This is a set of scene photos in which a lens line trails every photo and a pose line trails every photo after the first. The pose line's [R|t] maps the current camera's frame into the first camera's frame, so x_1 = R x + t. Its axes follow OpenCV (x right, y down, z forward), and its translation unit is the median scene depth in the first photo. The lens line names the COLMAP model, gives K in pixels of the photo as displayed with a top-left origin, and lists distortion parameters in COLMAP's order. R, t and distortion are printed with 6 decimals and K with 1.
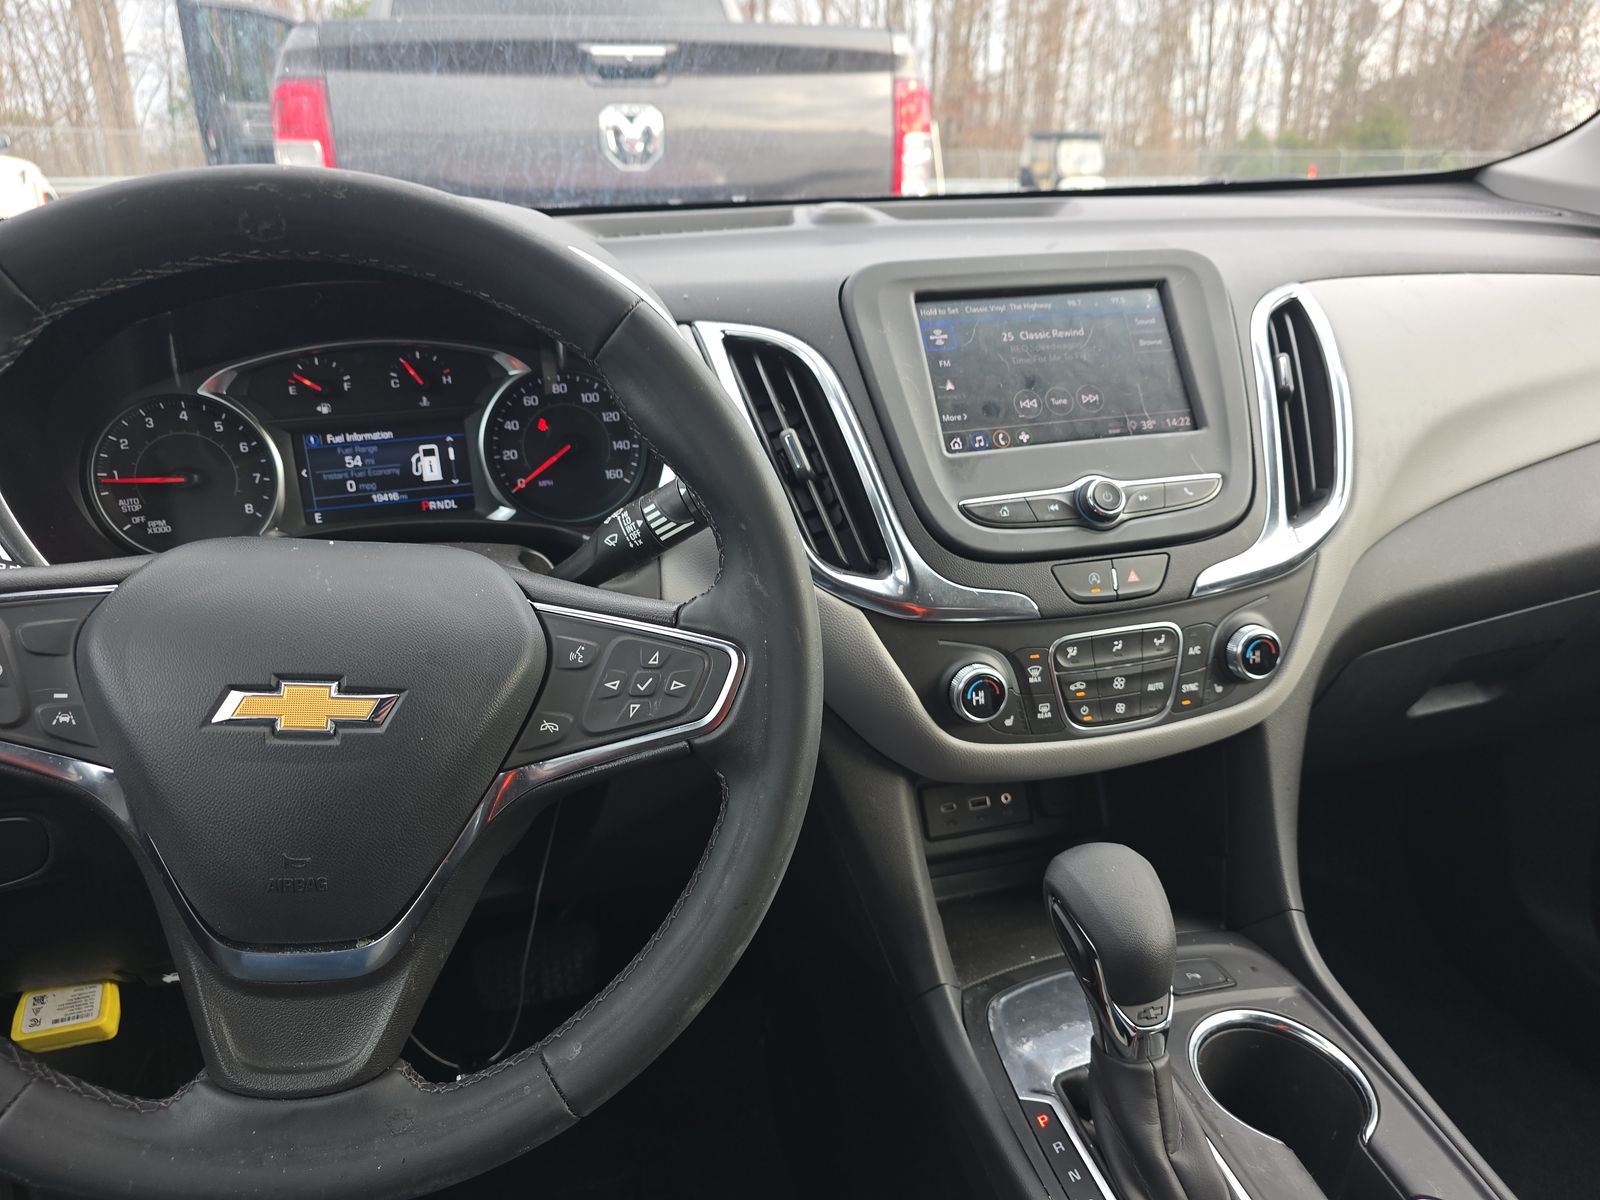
lens RADIAL K [[1056.4, 0, 784.0], [0, 1056.4, 599.3], [0, 0, 1]] dist [0.031761, -0.029586]
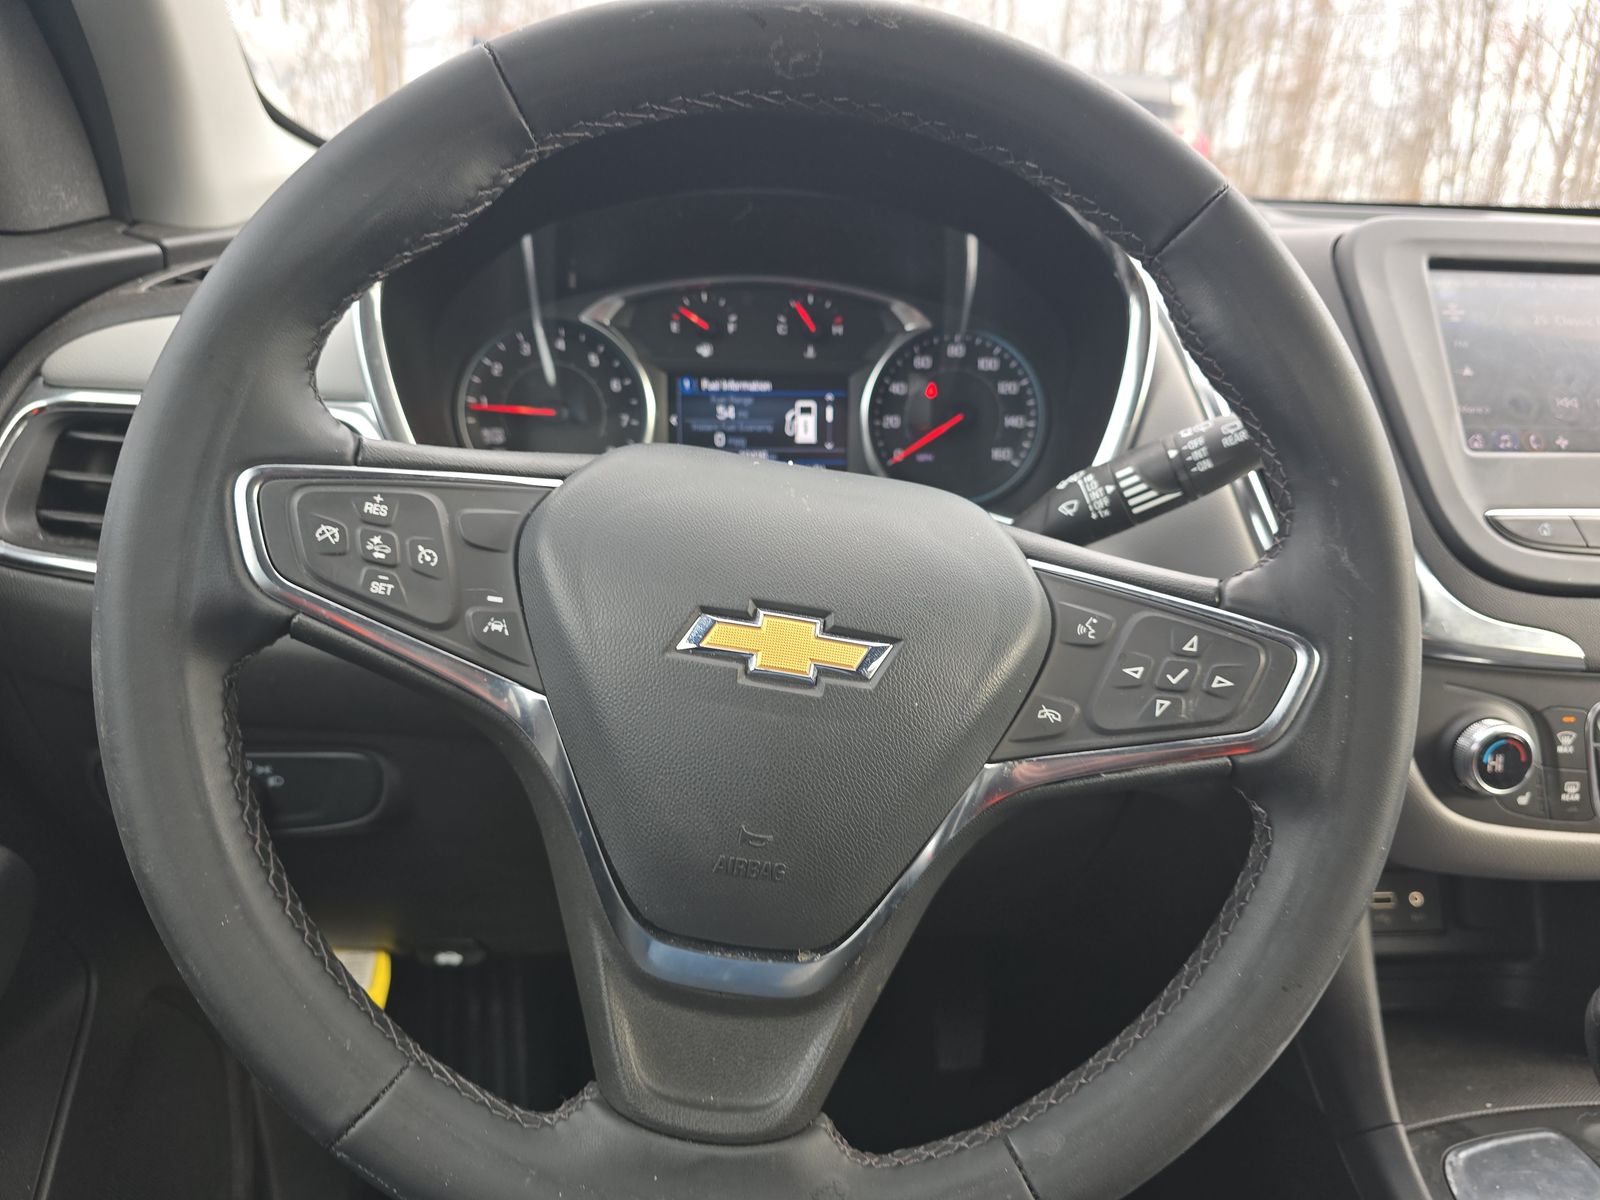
lens RADIAL K [[1056.4, 0, 796.3], [0, 1056.4, 601.4], [0, 0, 1]] dist [0.031761, -0.029586]
pose [[0.983043, 0.106520, -0.149264, -0.218300], [-0.113814, 0.992648, -0.041181, 0.066990], [0.143780, 0.057471, 0.987940, 0.145743]]
